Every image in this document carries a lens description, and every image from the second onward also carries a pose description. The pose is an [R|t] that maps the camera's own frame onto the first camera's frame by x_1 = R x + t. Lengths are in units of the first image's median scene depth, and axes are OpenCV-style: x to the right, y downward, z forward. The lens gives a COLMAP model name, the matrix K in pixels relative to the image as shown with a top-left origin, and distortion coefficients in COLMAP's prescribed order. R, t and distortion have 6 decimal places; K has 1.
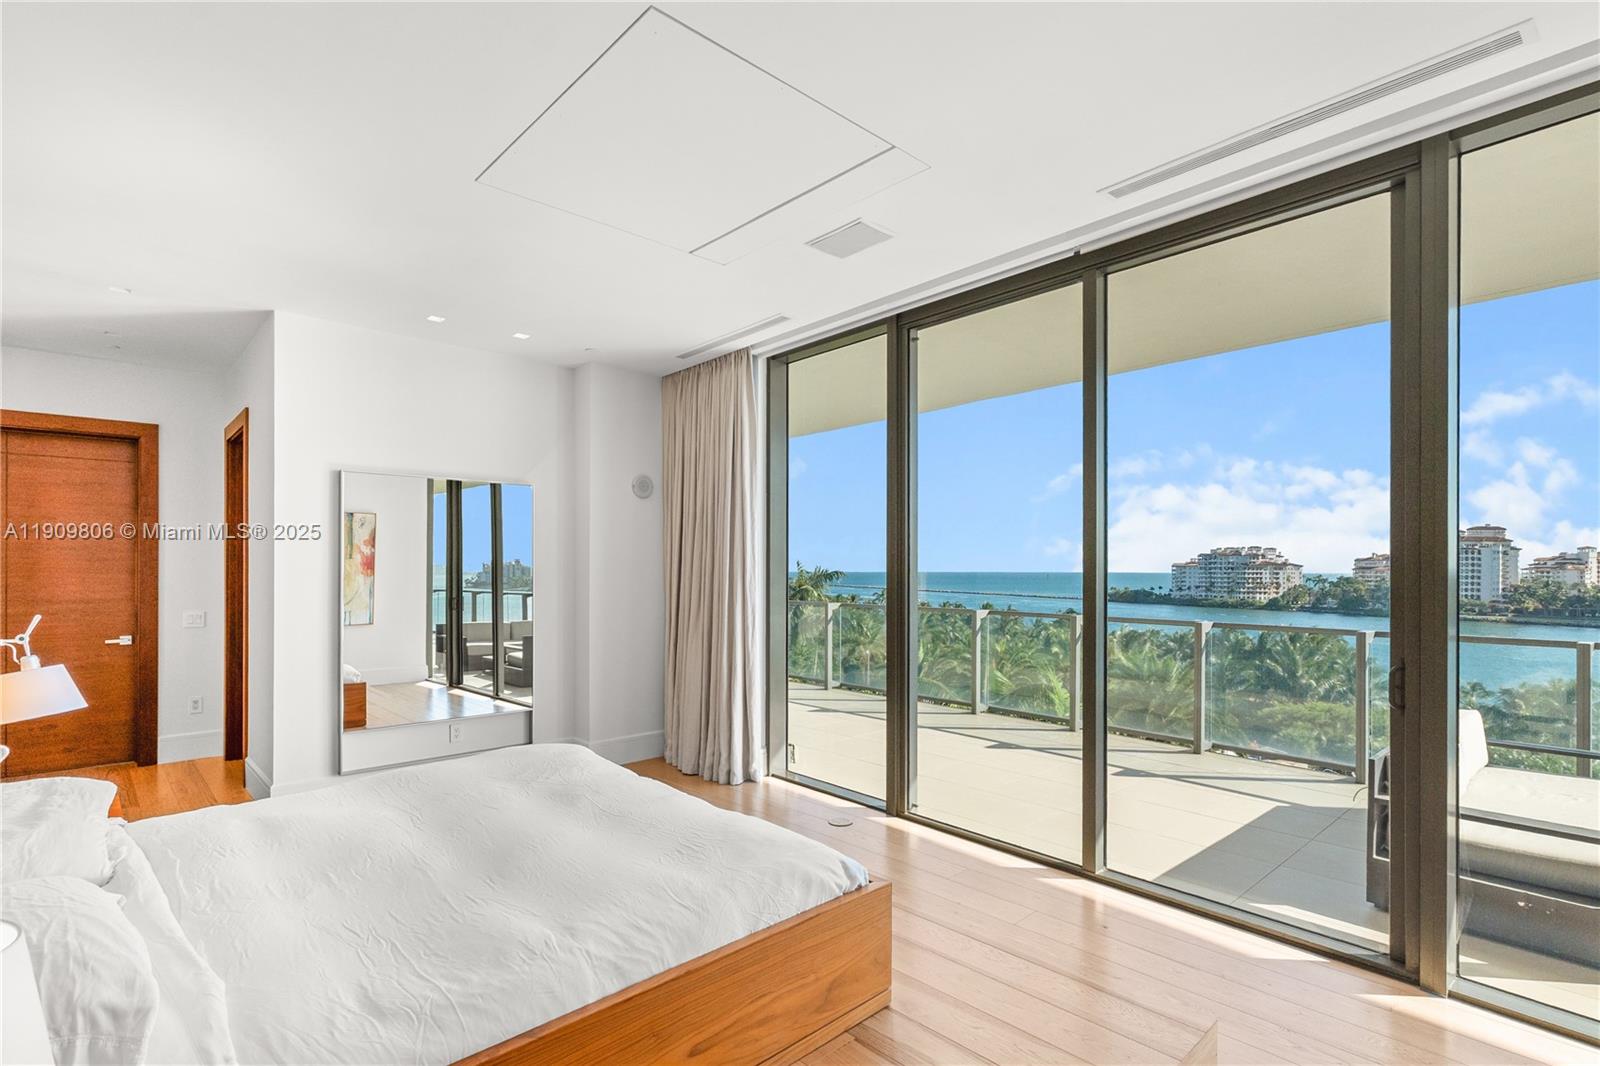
lens RADIAL K [[768.7, 0, 810.4], [0, 768.7, 566.8], [0, 0, 1]] dist [0.000738, -0.004219]
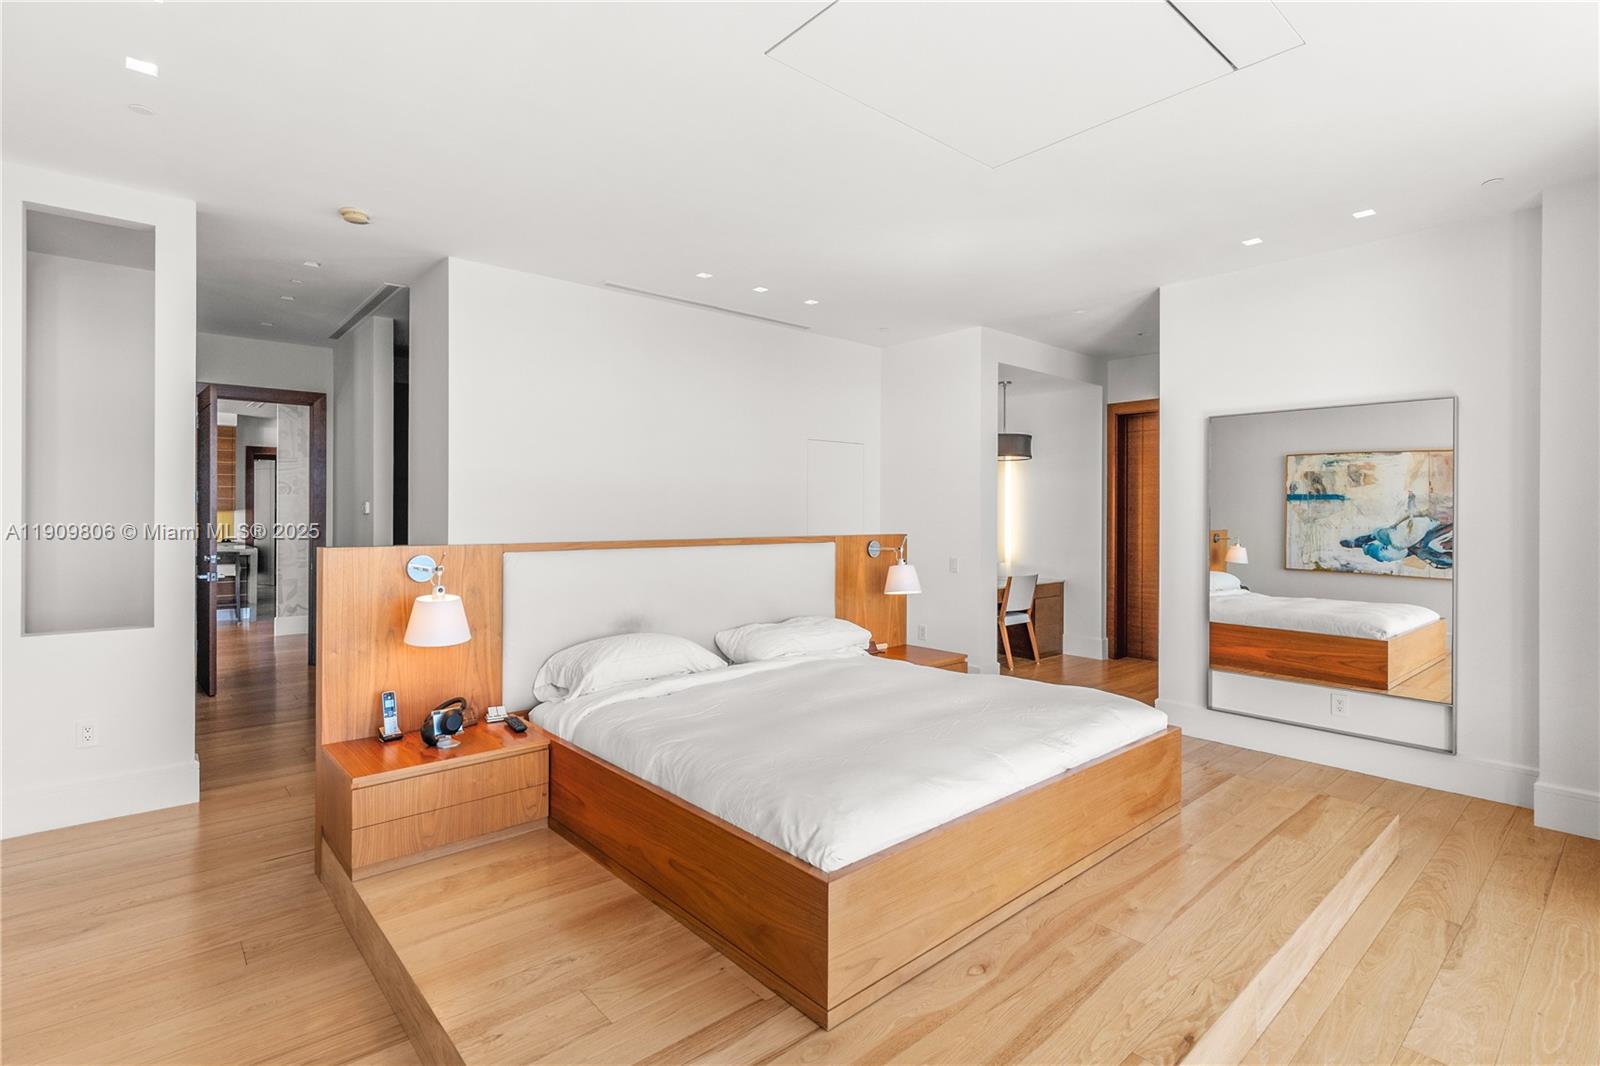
lens RADIAL K [[768.7, 0, 800.4], [0, 768.7, 521.6], [0, 0, 1]] dist [0.000738, -0.004219]
pose [[-0.045407, 0.007906, -0.998937, 1.083371], [0.001503, 0.999968, 0.007846, 0.021333], [0.998967, -0.001145, -0.045417, 1.184919]]
